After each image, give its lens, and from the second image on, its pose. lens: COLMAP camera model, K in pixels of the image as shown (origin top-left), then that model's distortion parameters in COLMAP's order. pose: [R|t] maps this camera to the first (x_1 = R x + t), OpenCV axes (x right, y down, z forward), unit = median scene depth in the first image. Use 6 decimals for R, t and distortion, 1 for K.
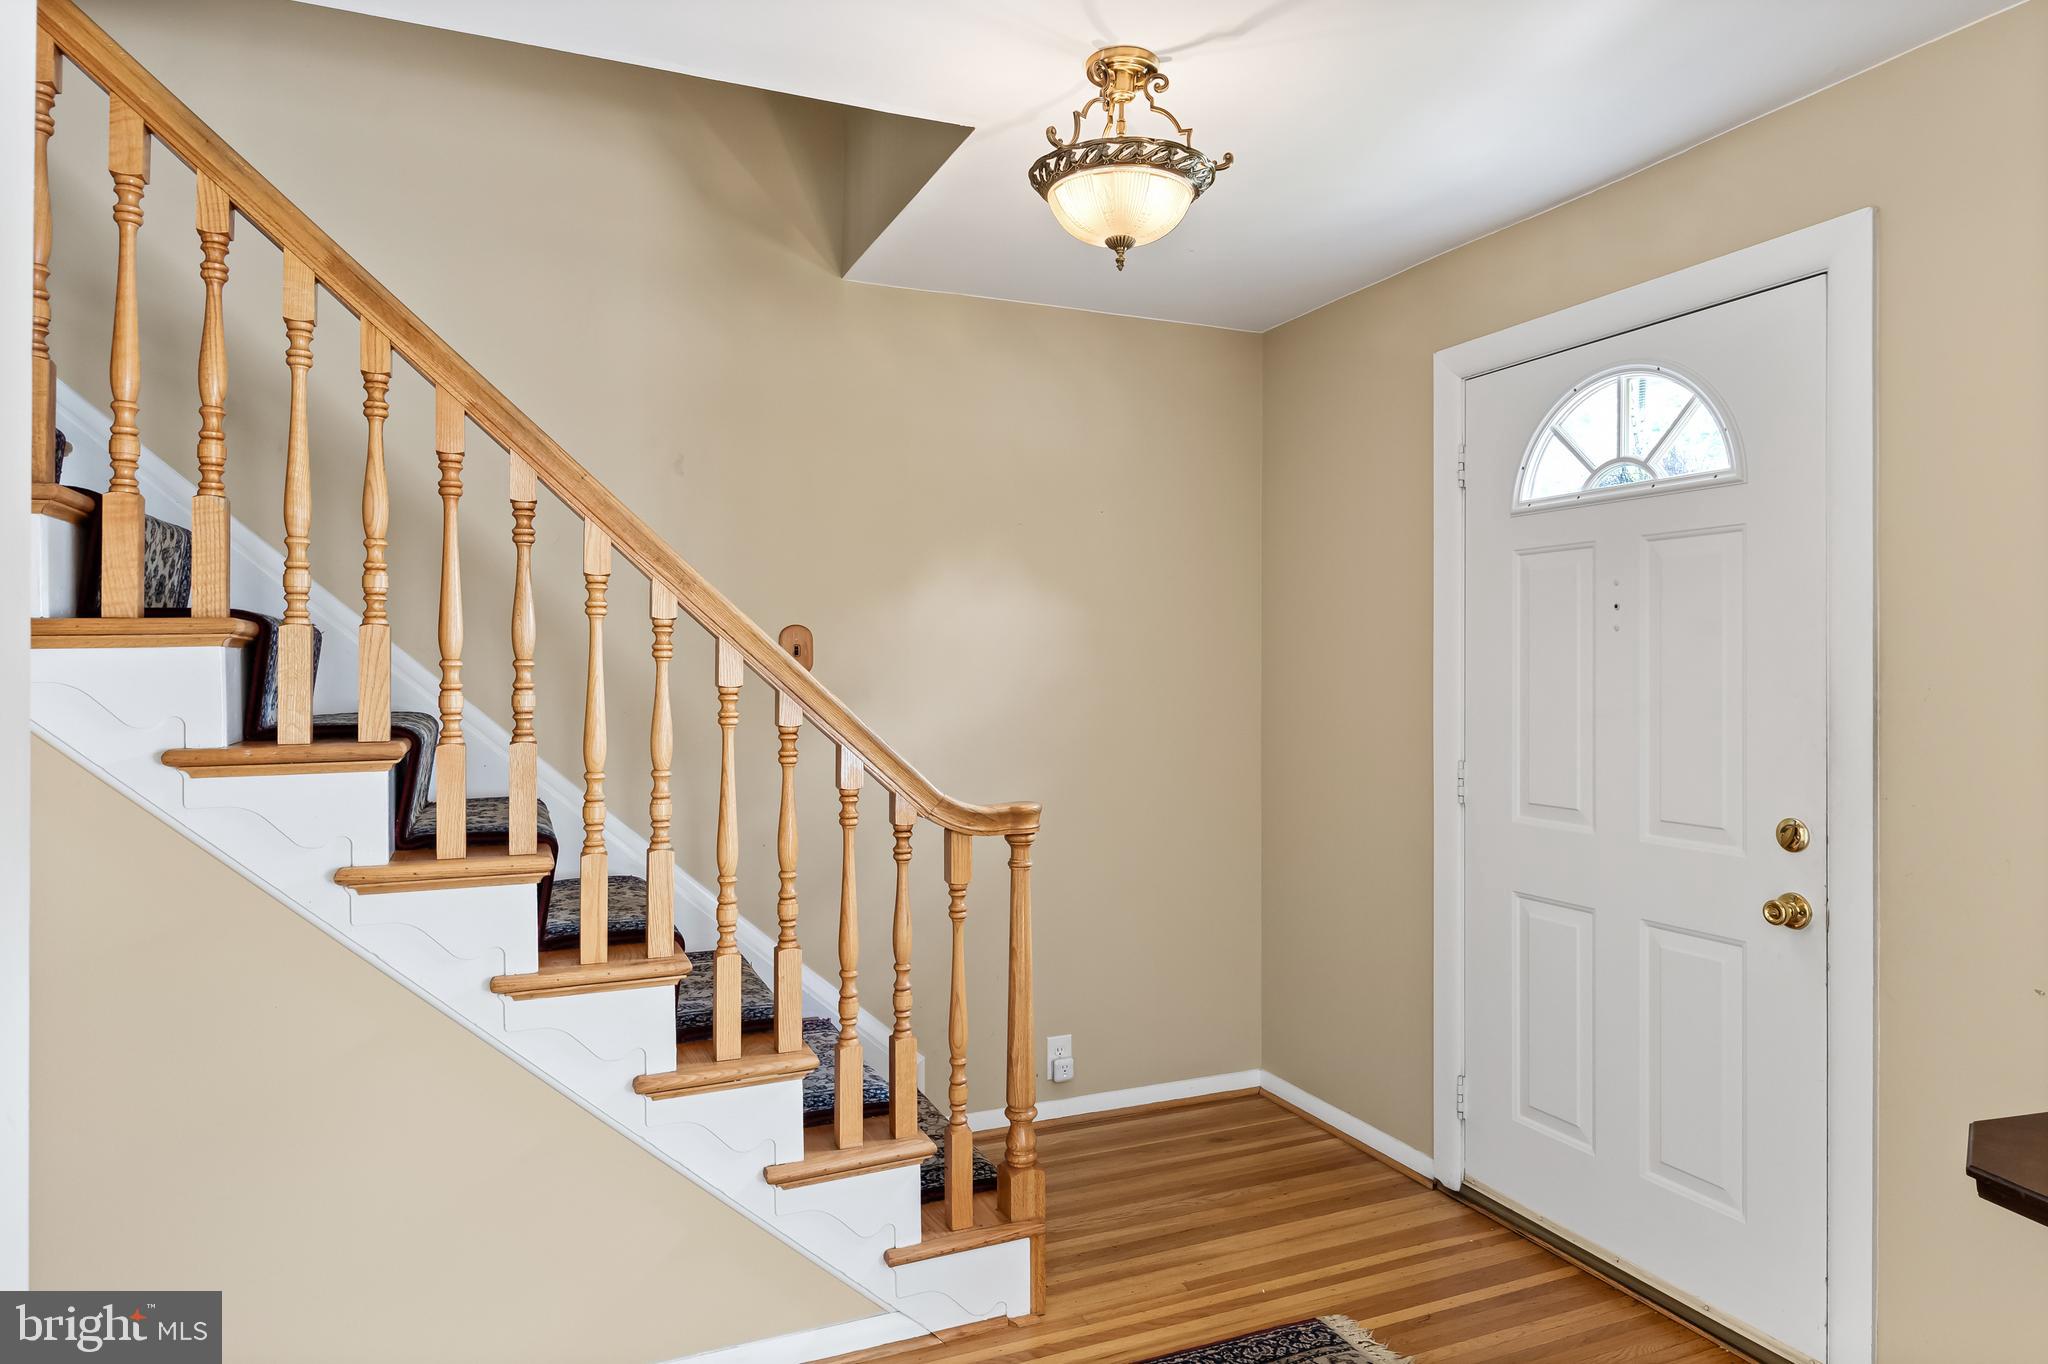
lens RADIAL K [[1208.7, 0, 1026.8], [0, 1208.7, 676.9], [0, 0, 1]] dist [-0.008372, -0.001020]
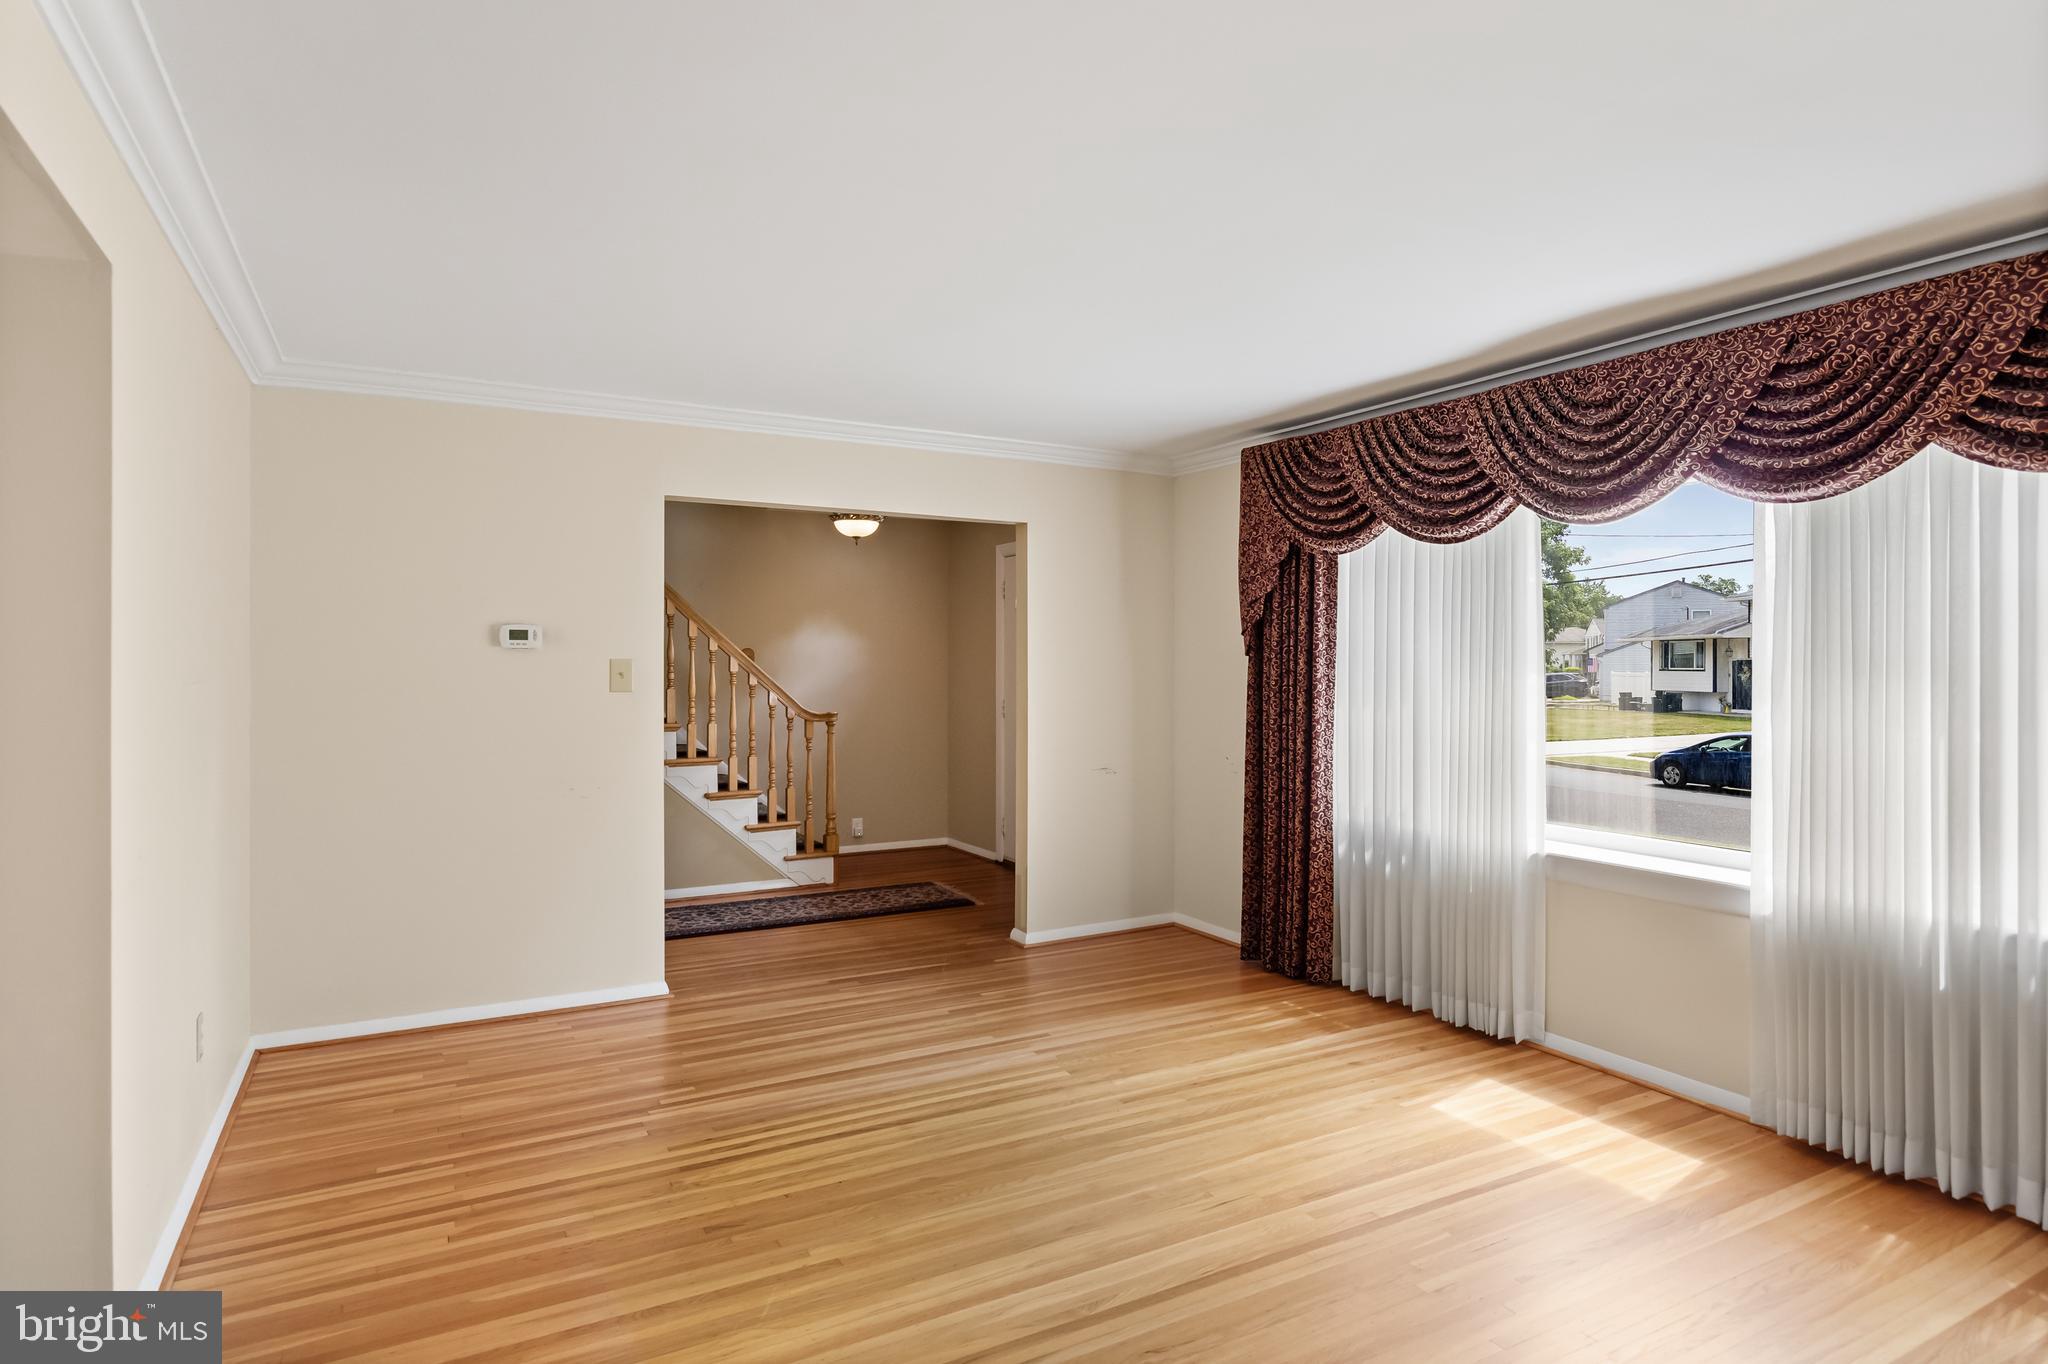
lens RADIAL K [[1120.6, 0, 1017.2], [0, 1120.6, 678.2], [0, 0, 1]] dist [-0.001940, -0.001800]
pose [[0.996112, 0.001875, 0.088078, 0.212657], [-0.002721, 0.999951, 0.009488, -0.004564], [-0.088056, -0.009691, 0.996068, -1.814908]]
